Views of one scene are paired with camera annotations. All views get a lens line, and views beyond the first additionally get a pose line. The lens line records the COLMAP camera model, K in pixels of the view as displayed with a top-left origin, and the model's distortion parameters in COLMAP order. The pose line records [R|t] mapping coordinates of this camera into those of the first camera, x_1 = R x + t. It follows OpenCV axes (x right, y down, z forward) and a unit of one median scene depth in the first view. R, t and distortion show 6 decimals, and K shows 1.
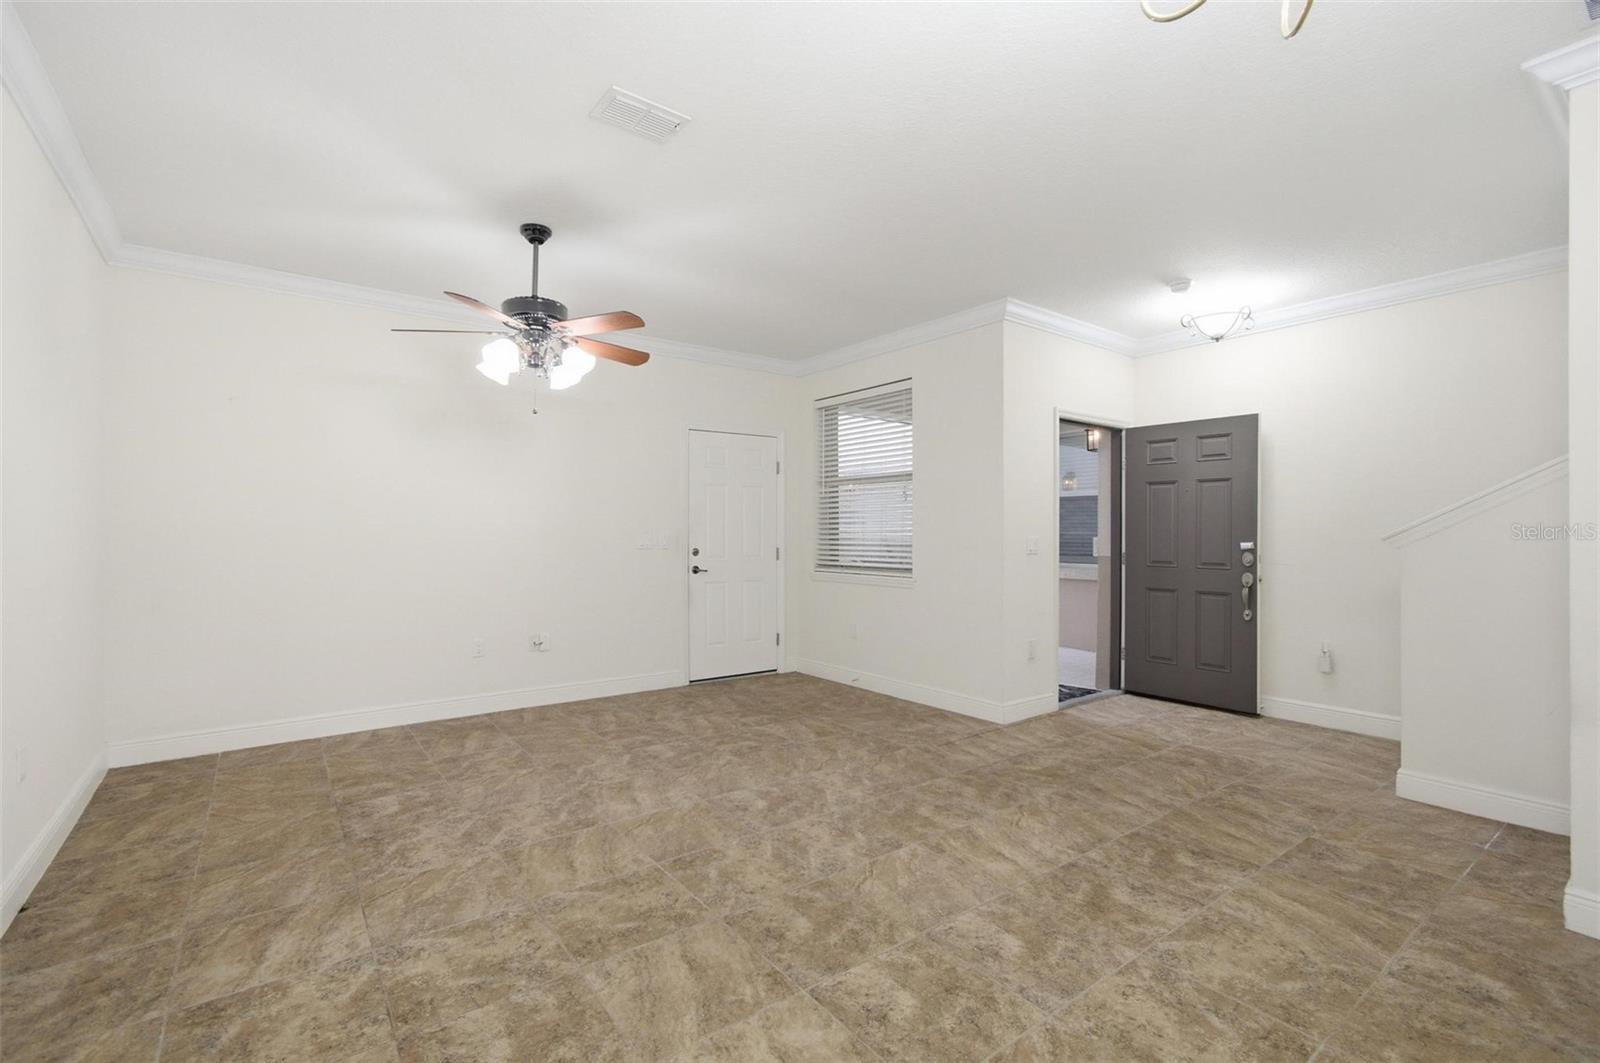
lens RADIAL K [[704.3, 0, 795.4], [0, 704.3, 531.9], [0, 0, 1]] dist [-0.002039, 0.000755]
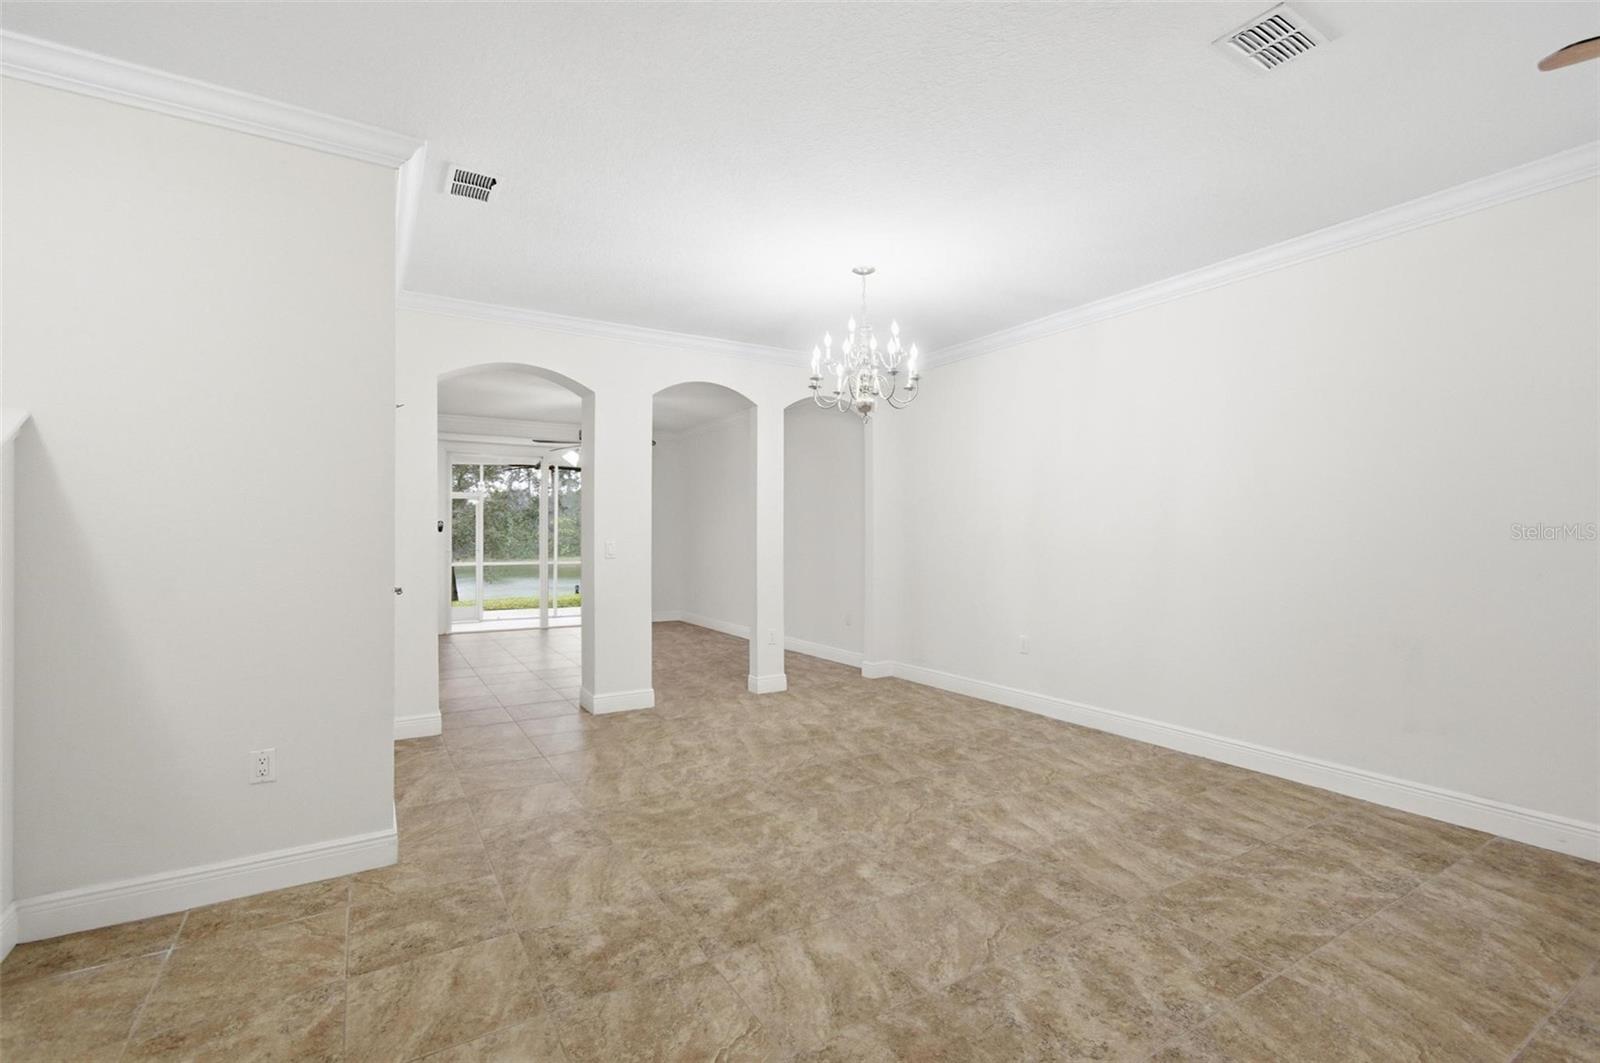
lens RADIAL K [[718.9, 0, 799.9], [0, 718.9, 530.3], [0, 0, 1]] dist [-0.001619, 0.001713]
pose [[-0.996077, -0.000051, 0.088493, 0.245642], [-0.000872, 0.999957, -0.009245, 0.001317], [-0.088488, -0.009286, -0.996034, 1.792231]]
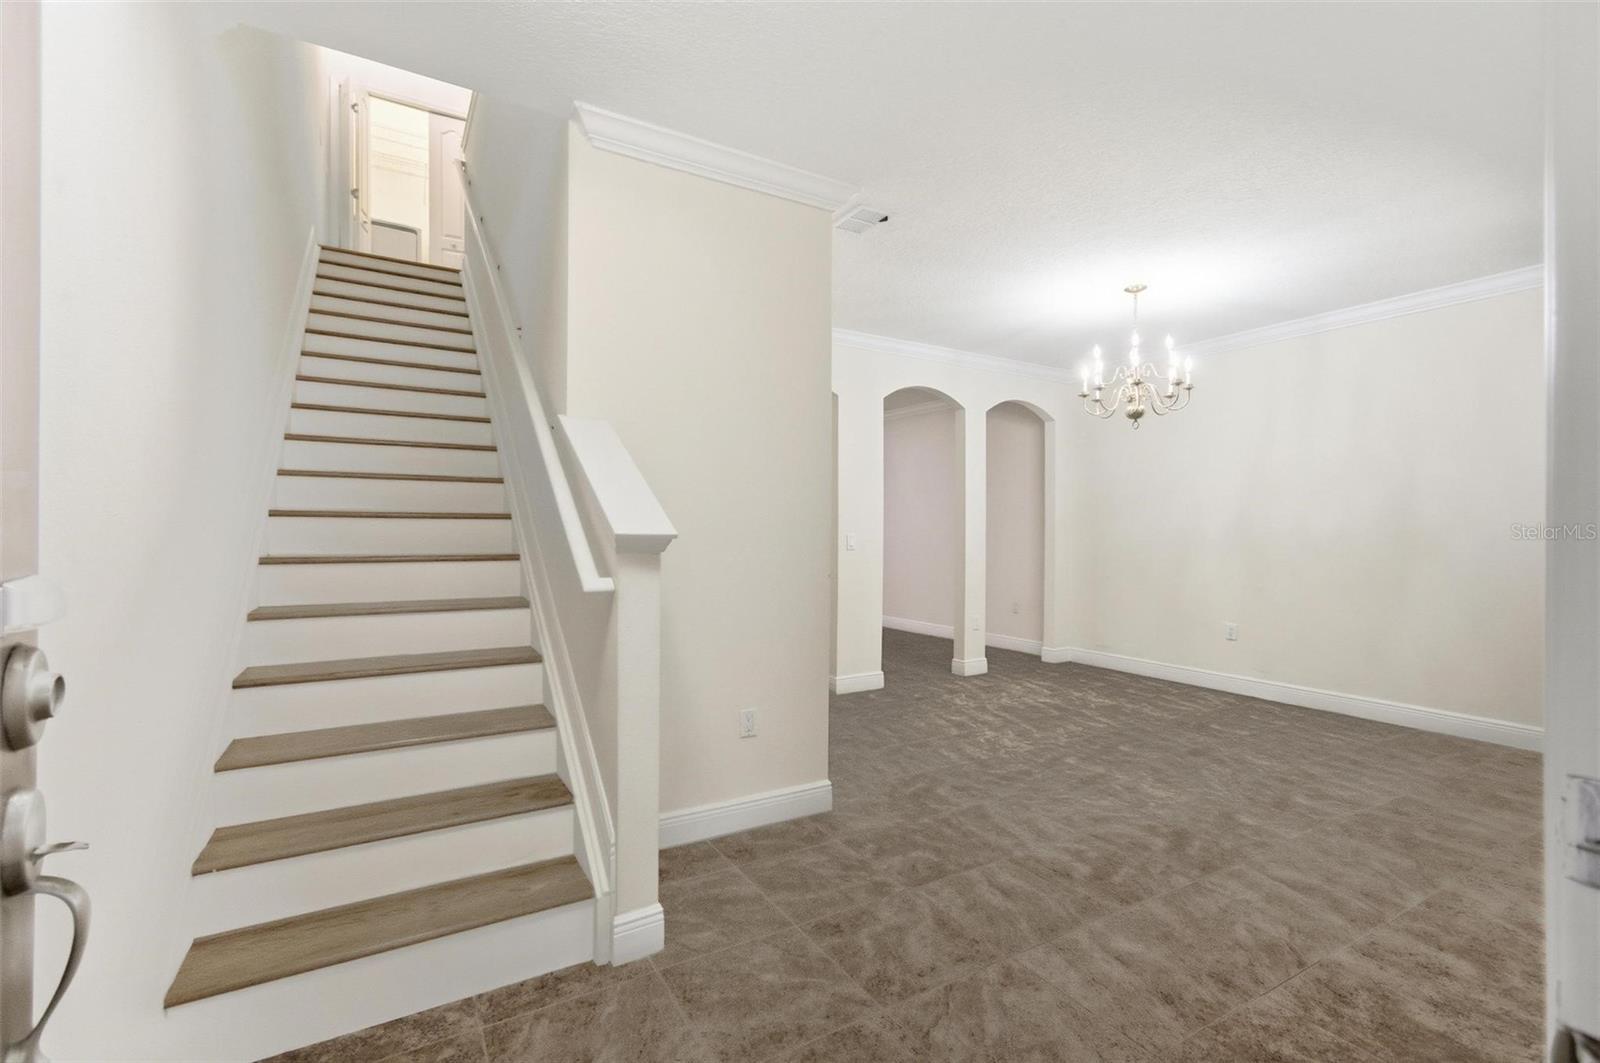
lens RADIAL K [[718.0, 0, 800.2], [0, 718.0, 533.4], [0, 0, 1]] dist [0.012504, 0.000585]
pose [[-0.994120, -0.003181, 0.108237, 0.828809], [-0.003129, 0.999995, 0.000645, 0.006816], [-0.108239, 0.000302, -0.994125, 2.016679]]
